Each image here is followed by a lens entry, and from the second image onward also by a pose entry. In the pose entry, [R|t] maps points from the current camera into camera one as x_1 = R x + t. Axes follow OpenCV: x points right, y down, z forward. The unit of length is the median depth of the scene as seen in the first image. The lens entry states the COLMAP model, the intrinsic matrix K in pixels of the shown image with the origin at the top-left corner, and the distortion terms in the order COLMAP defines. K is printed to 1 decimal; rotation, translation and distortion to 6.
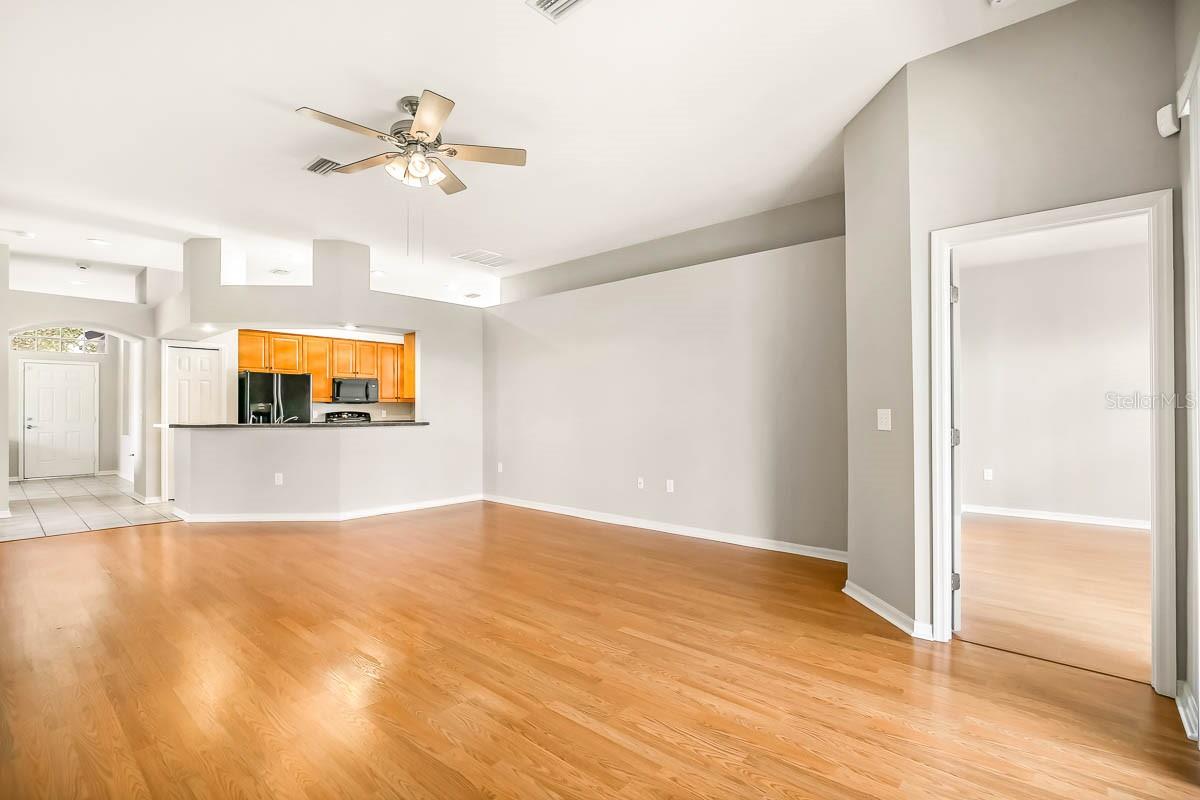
lens RADIAL K [[554.2, 0, 600.8], [0, 554.2, 403.7], [0, 0, 1]] dist [-0.002643, -0.000280]
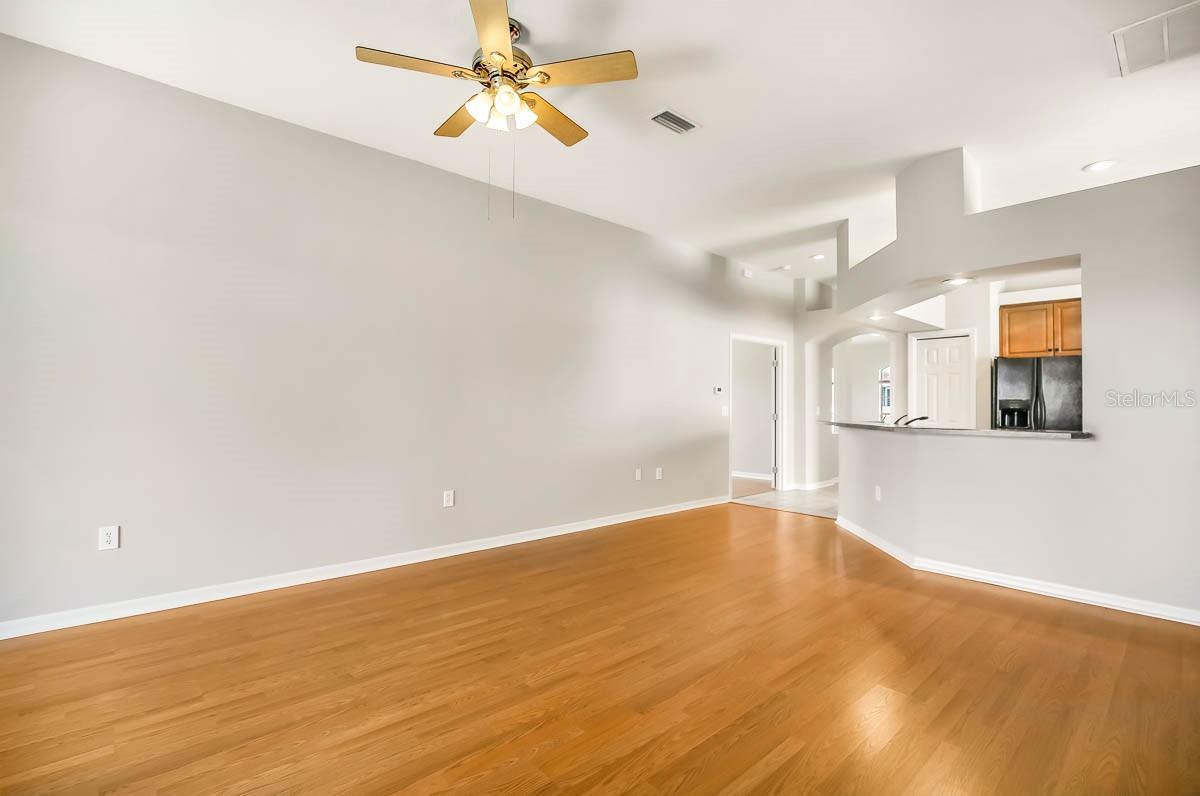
lens RADIAL K [[554.2, 0, 600.8], [0, 554.2, 401.7], [0, 0, 1]] dist [-0.002643, -0.000280]
pose [[-0.102777, -0.006015, -0.994686, 0.444306], [0.002636, 0.999977, -0.006319, 0.011382], [0.994701, -0.003271, -0.102758, 1.210682]]
